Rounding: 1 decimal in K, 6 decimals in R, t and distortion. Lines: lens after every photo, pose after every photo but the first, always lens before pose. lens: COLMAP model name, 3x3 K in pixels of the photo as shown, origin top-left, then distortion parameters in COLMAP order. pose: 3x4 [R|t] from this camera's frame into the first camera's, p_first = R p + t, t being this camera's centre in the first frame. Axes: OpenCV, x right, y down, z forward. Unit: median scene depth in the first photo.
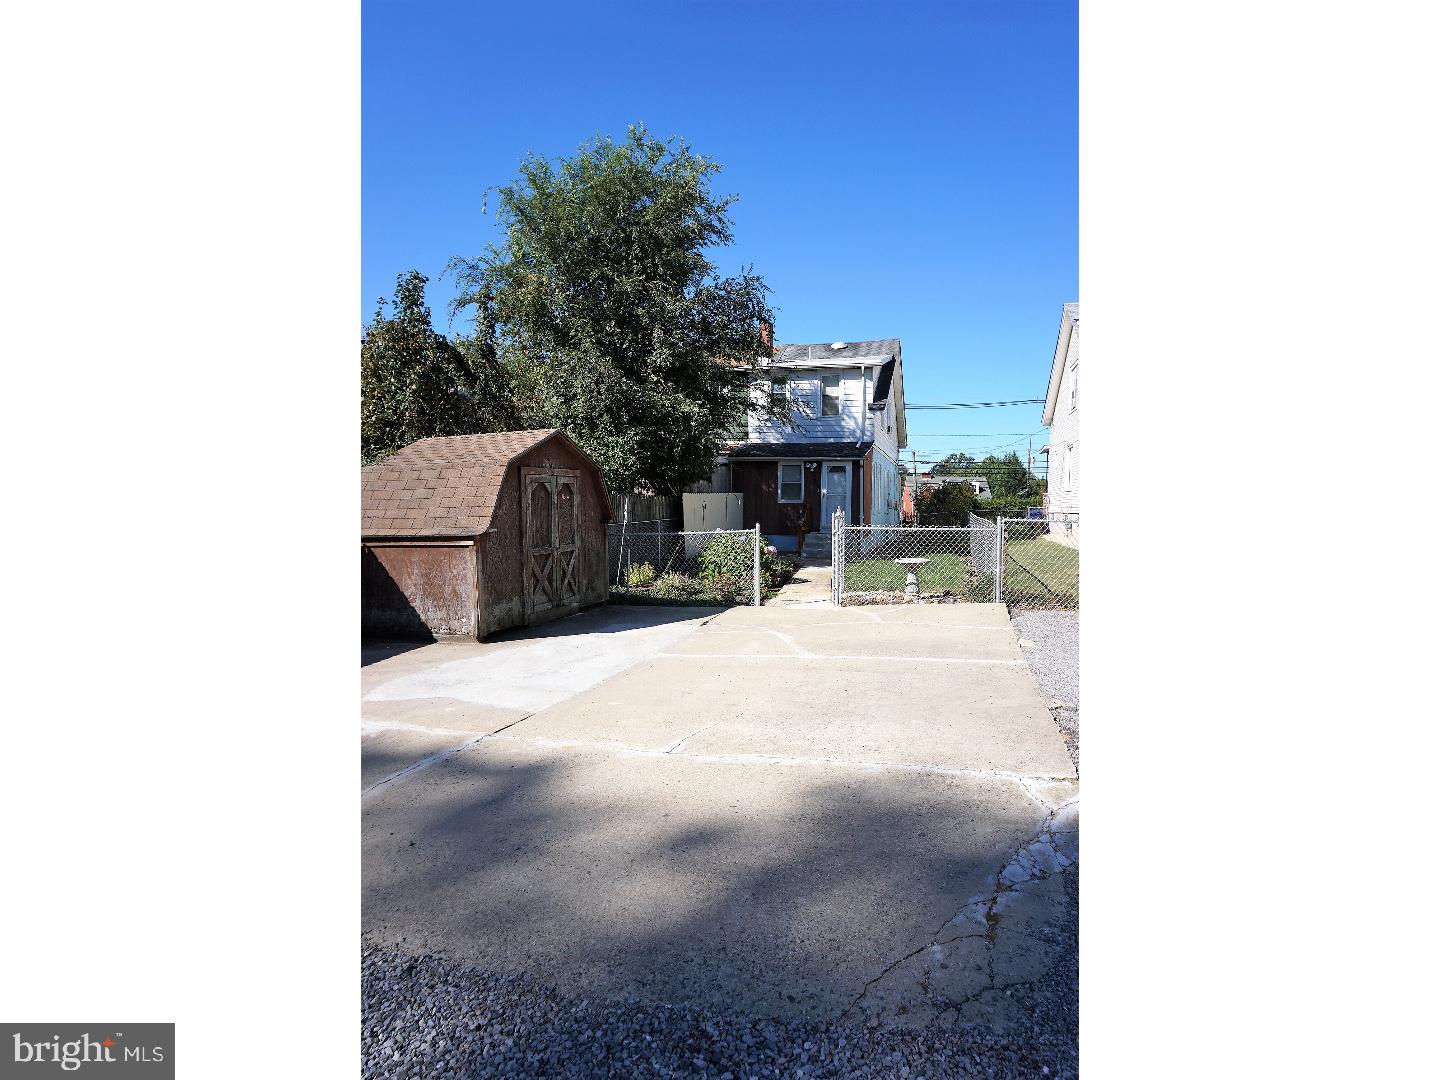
lens RADIAL K [[962.3, 0, 721.0], [0, 962.3, 532.9], [0, 0, 1]] dist [-0.035835, 0.007427]
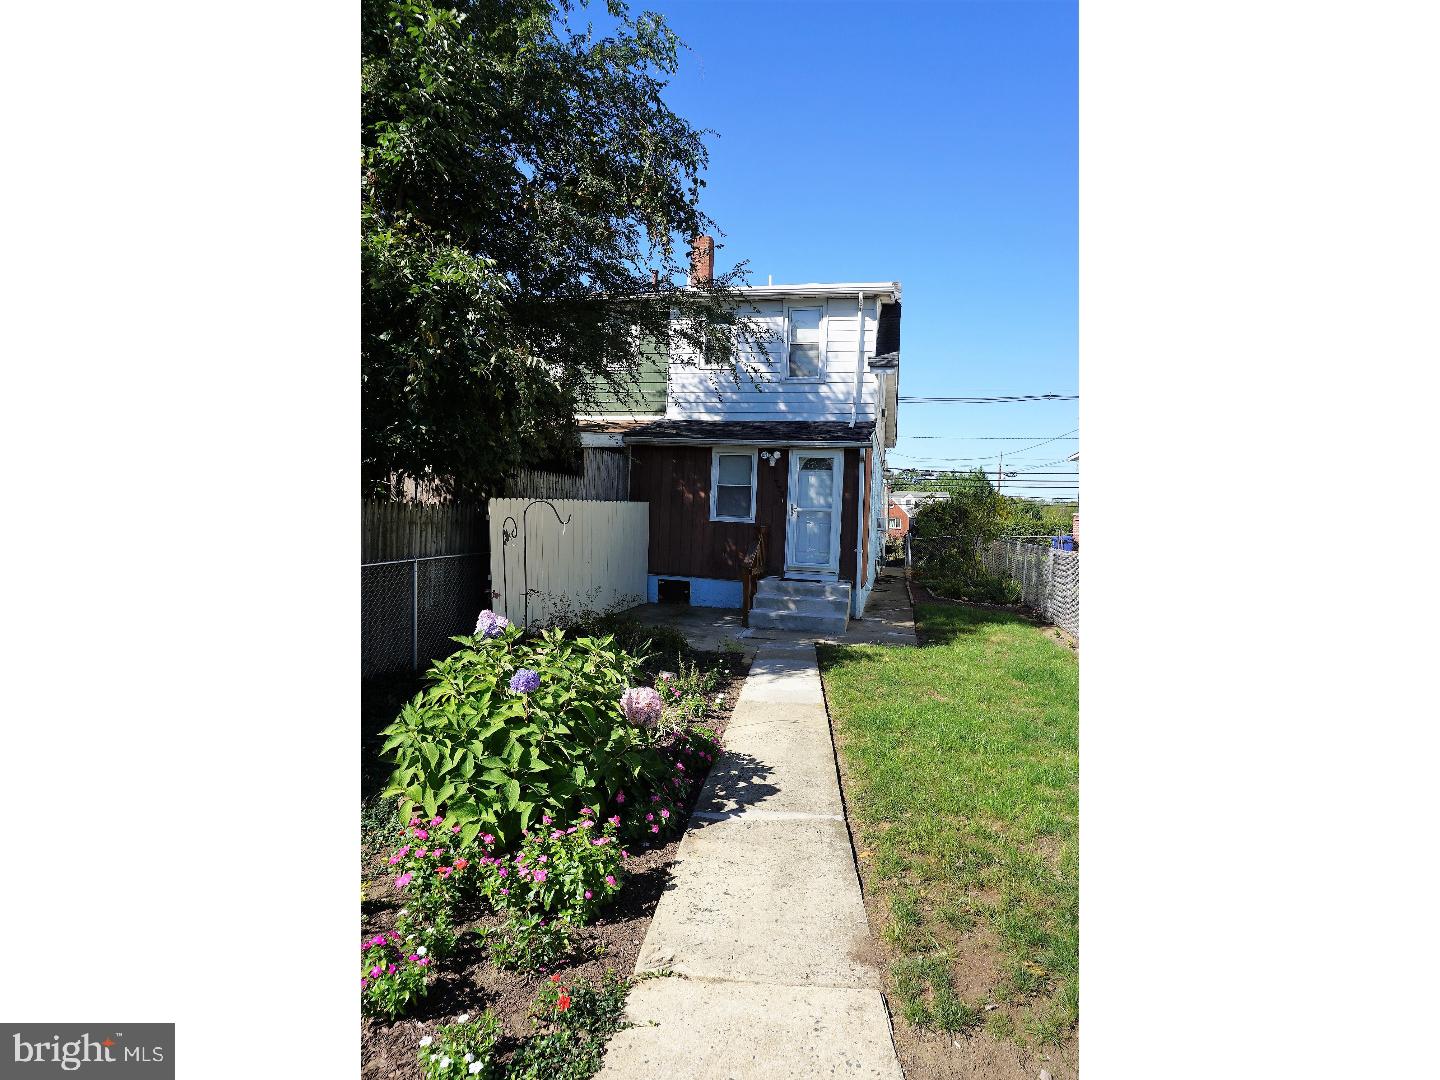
lens RADIAL K [[962.3, 0, 711.7], [0, 962.3, 548.9], [0, 0, 1]] dist [-0.035835, 0.007427]
pose [[0.998719, 0.021125, 0.045979, 0.033299], [-0.021189, 0.999775, 0.000910, -0.015218], [-0.045950, -0.001883, 0.998942, 0.418119]]
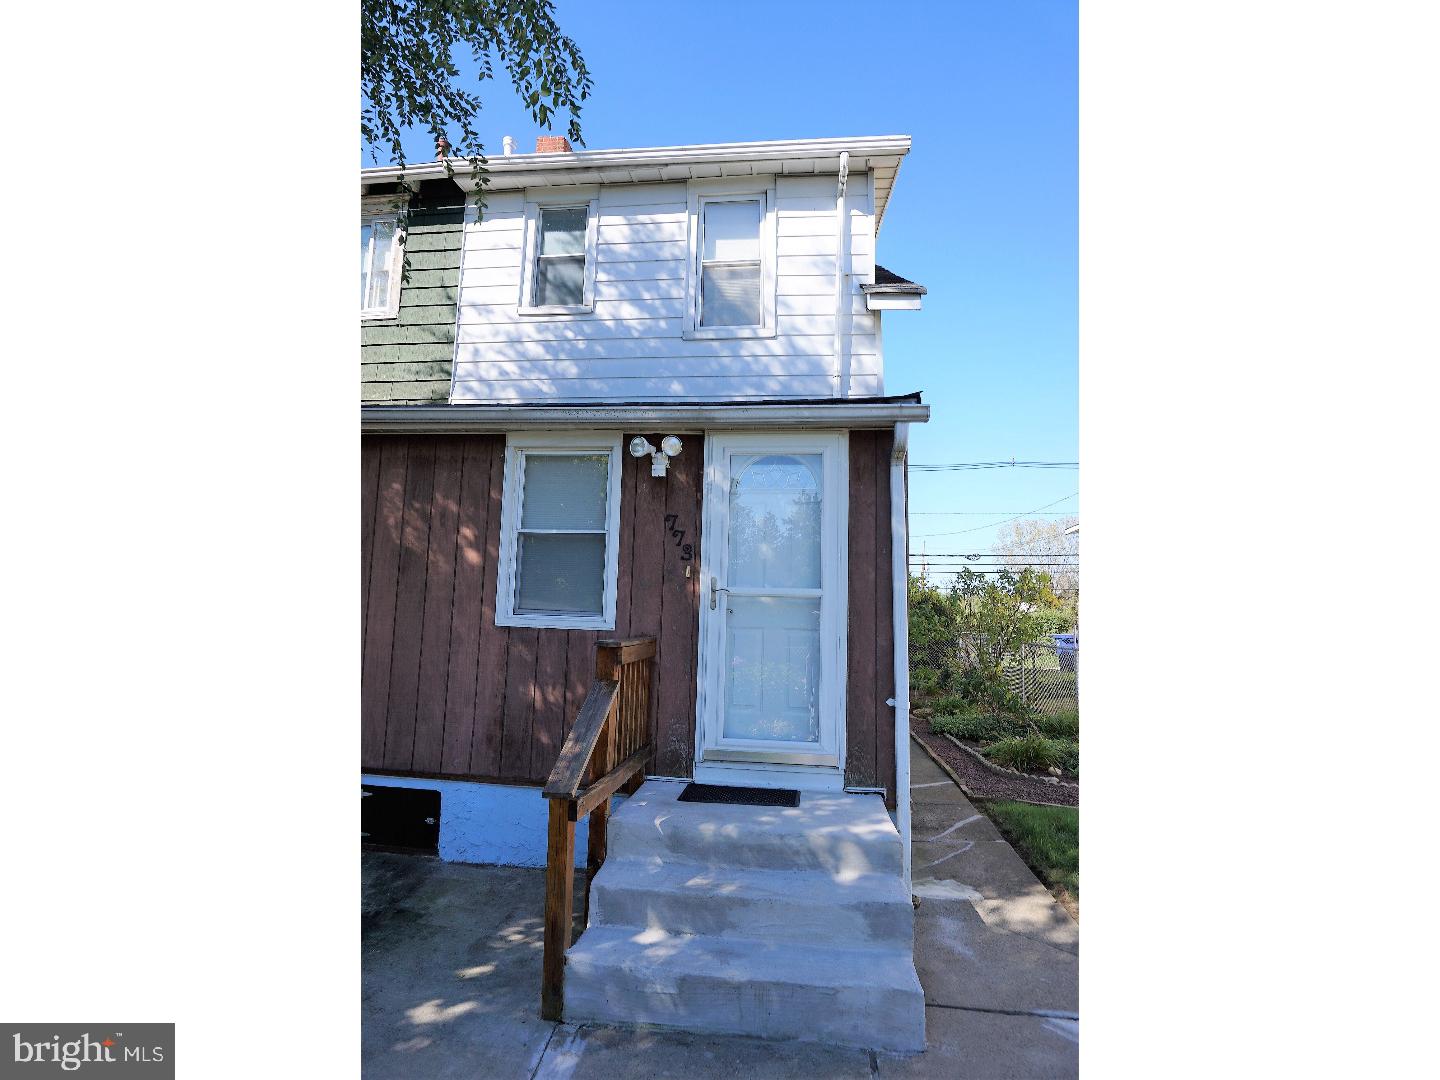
lens RADIAL K [[962.3, 0, 719.7], [0, 962.3, 528.5], [0, 0, 1]] dist [-0.035835, 0.007427]
pose [[0.990164, 0.021324, 0.138277, 0.073165], [-0.004507, 0.992666, -0.120806, -0.025867], [-0.139839, 0.118995, 0.982998, 0.734619]]
